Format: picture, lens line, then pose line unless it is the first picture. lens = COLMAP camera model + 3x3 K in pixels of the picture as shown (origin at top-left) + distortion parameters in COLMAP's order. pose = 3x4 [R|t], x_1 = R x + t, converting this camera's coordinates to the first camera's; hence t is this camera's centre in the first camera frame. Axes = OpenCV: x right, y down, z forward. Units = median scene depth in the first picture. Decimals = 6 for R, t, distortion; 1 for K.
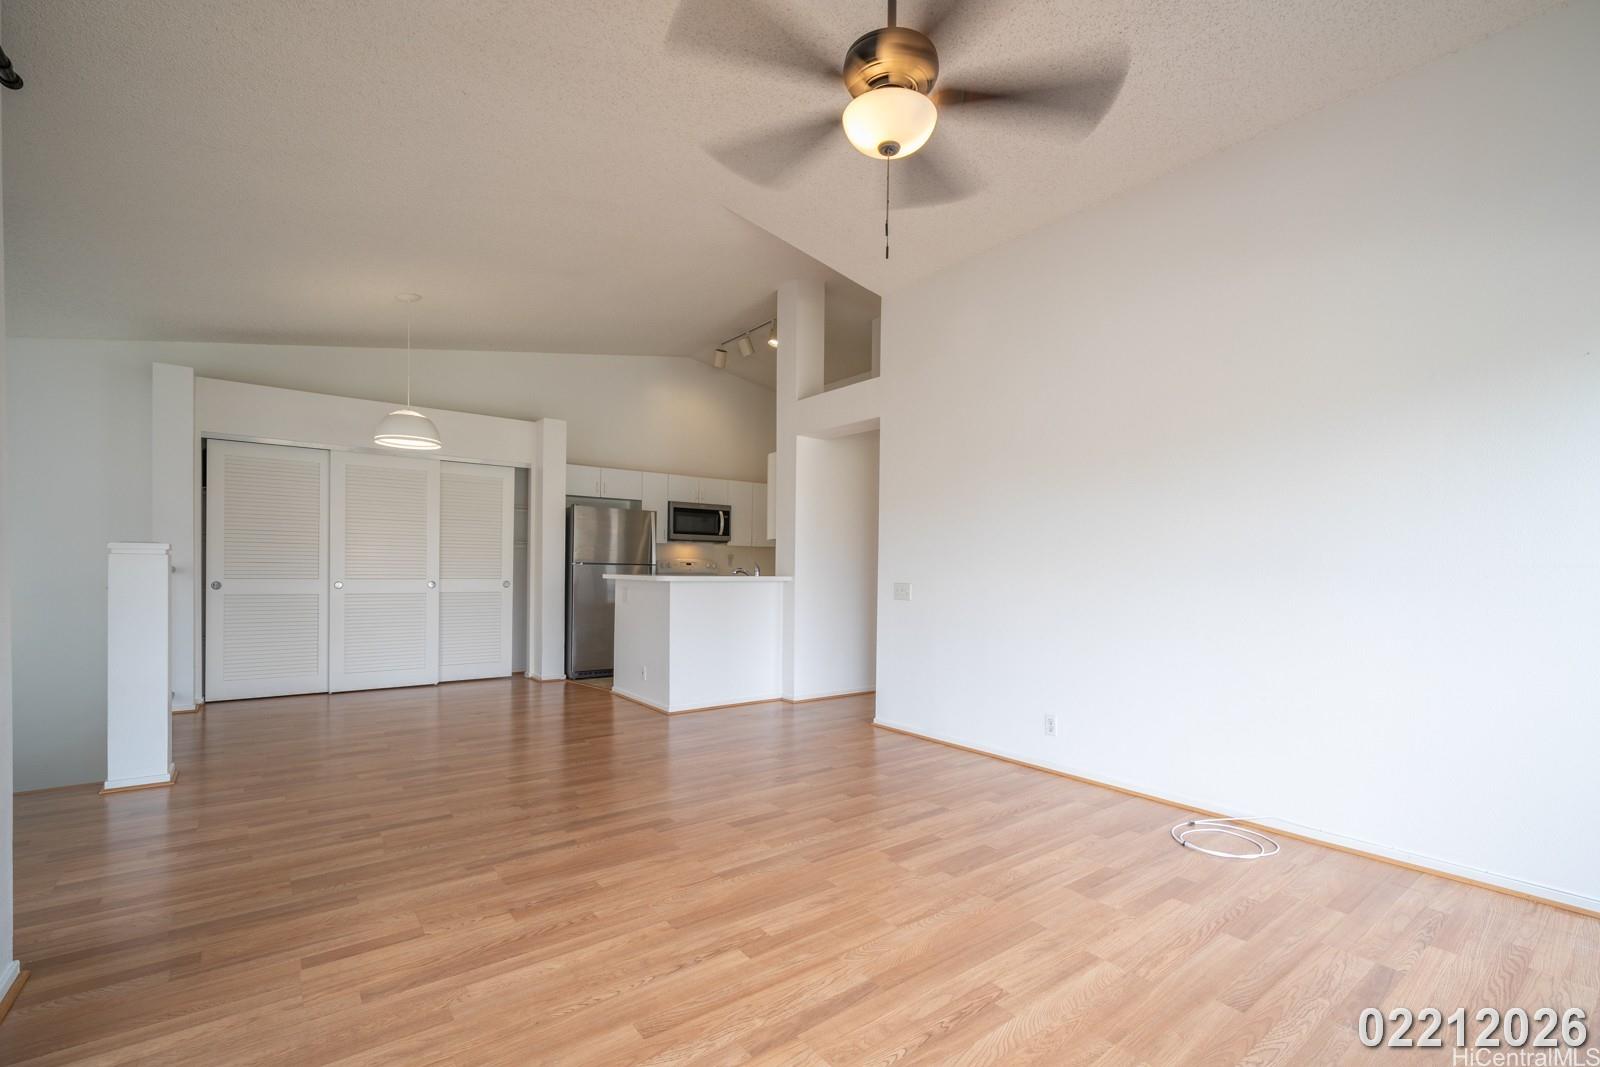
lens RADIAL K [[699.3, 0, 811.0], [0, 699.3, 569.9], [0, 0, 1]] dist [-0.002276, -0.000002]
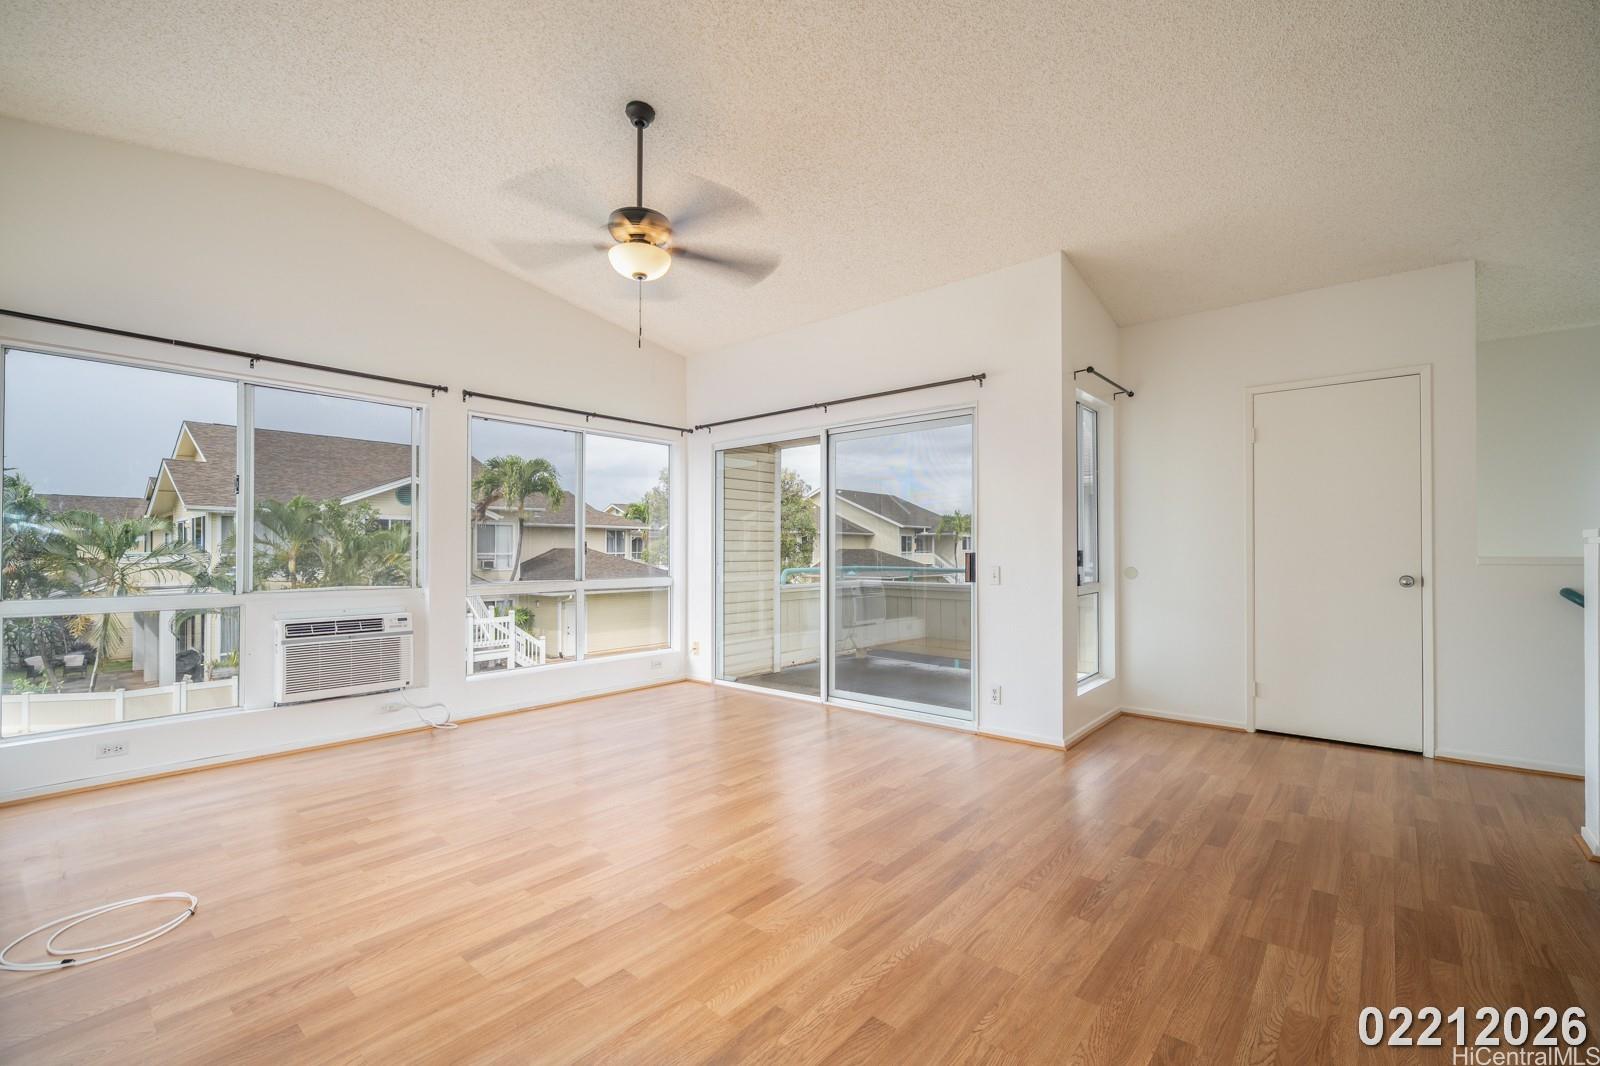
lens RADIAL K [[689.0, 0, 808.8], [0, 689.0, 545.6], [0, 0, 1]] dist [-0.004104, 0.001455]
pose [[-0.977315, -0.010838, -0.211514, 0.026991], [-0.010001, 0.999937, -0.005028, -0.005751], [0.211555, -0.002799, -0.977362, 1.188383]]
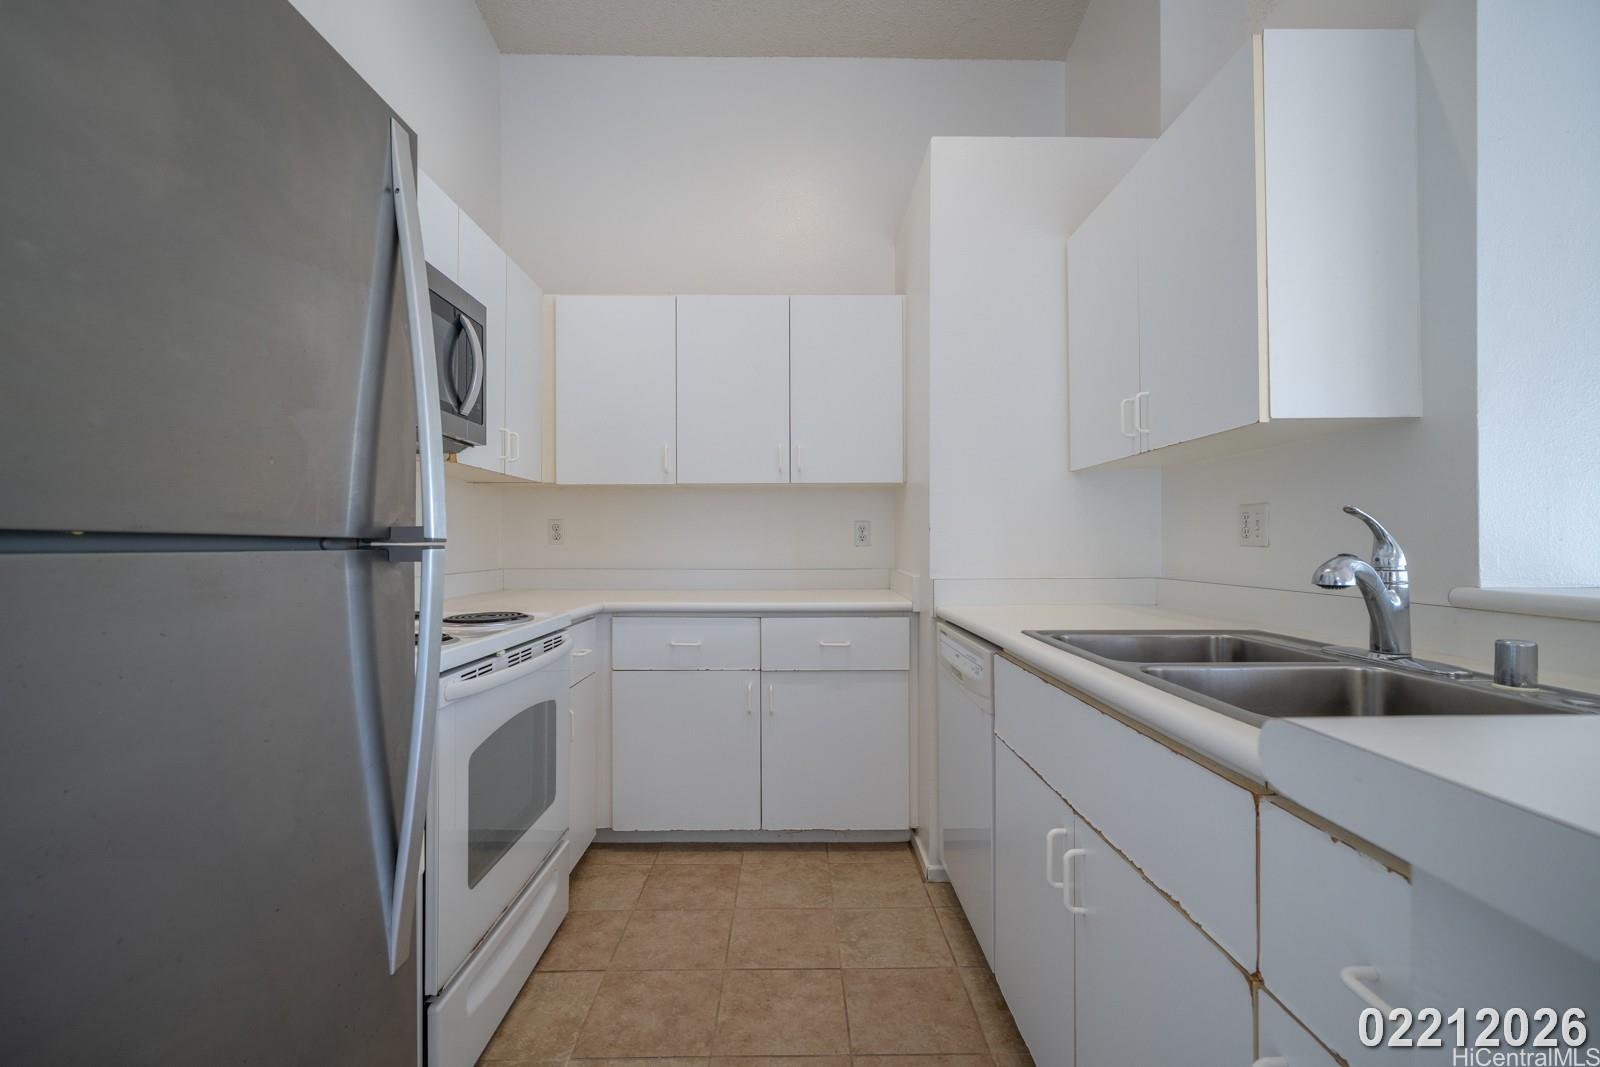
lens RADIAL K [[689.0, 0, 812.2], [0, 689.0, 535.3], [0, 0, 1]] dist [-0.004104, 0.001455]
pose [[0.596248, -0.006013, 0.802778, -0.459119], [0.013211, 0.999910, -0.002322, -0.011954], [-0.802692, 0.011990, 0.596274, 1.401600]]
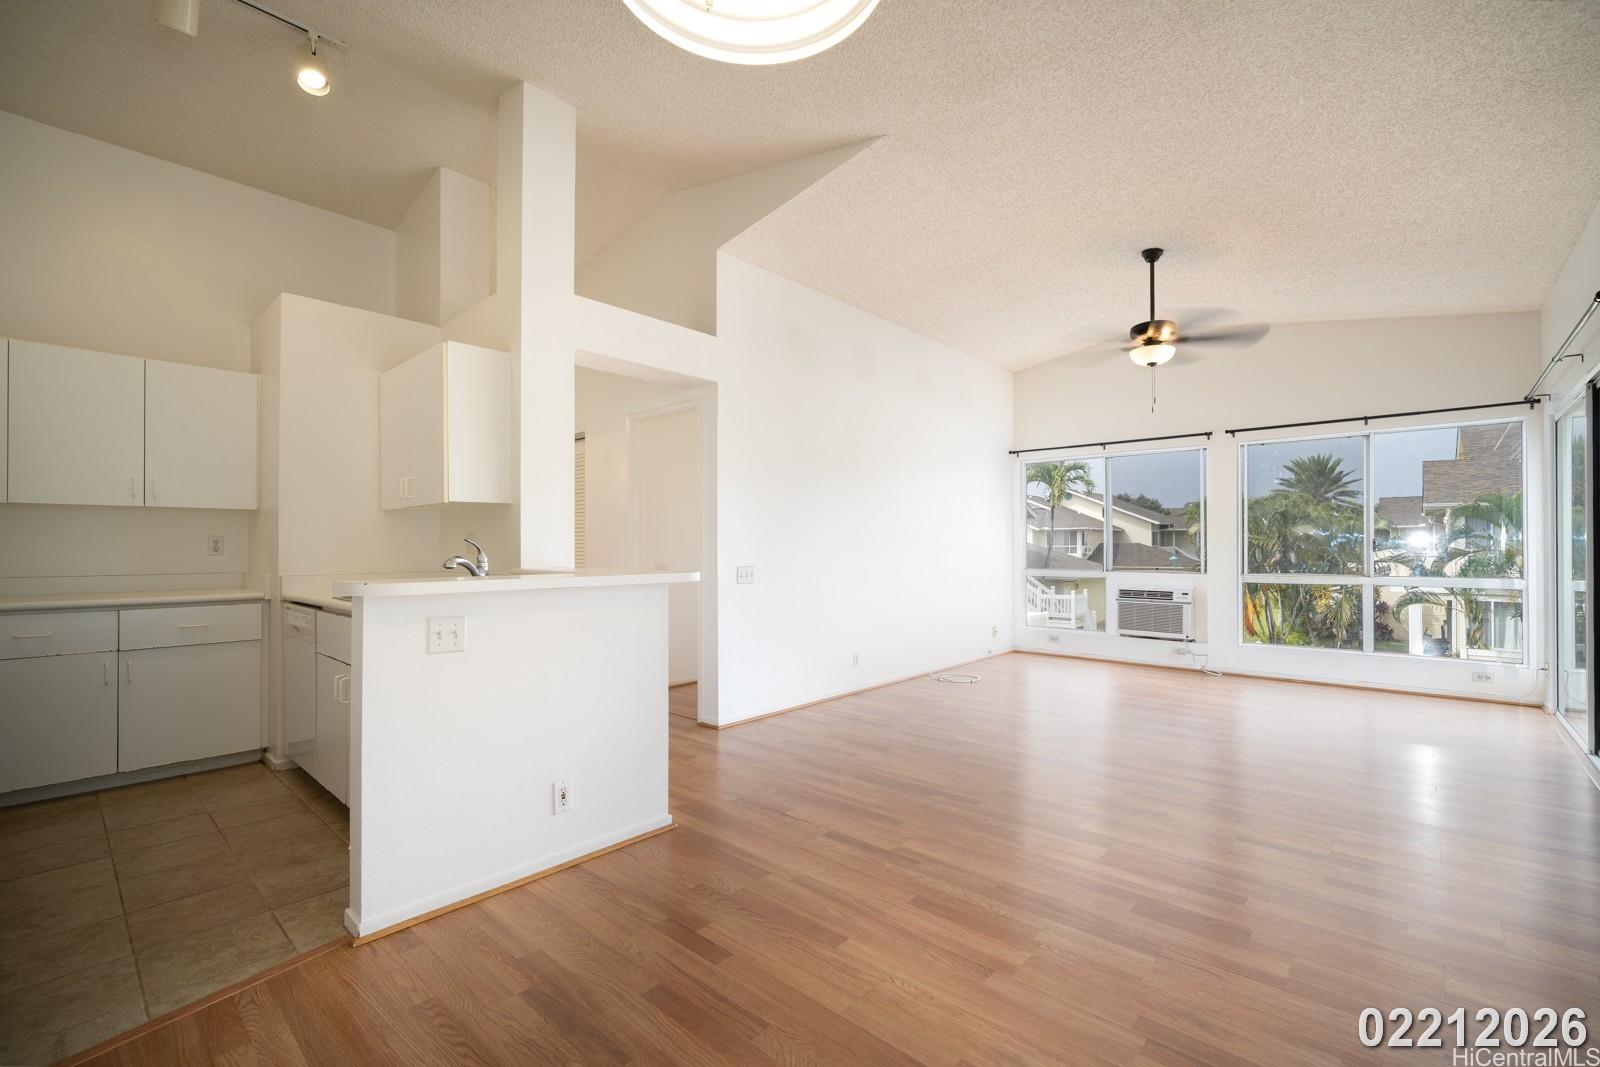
lens RADIAL K [[689.0, 0, 795.2], [0, 689.0, 545.0], [0, 0, 1]] dist [-0.004104, 0.001455]
pose [[-0.162607, -0.007090, 0.986665, -0.883439], [0.004361, 0.999959, 0.007904, -0.019341], [-0.986681, 0.005588, -0.162570, 1.173536]]
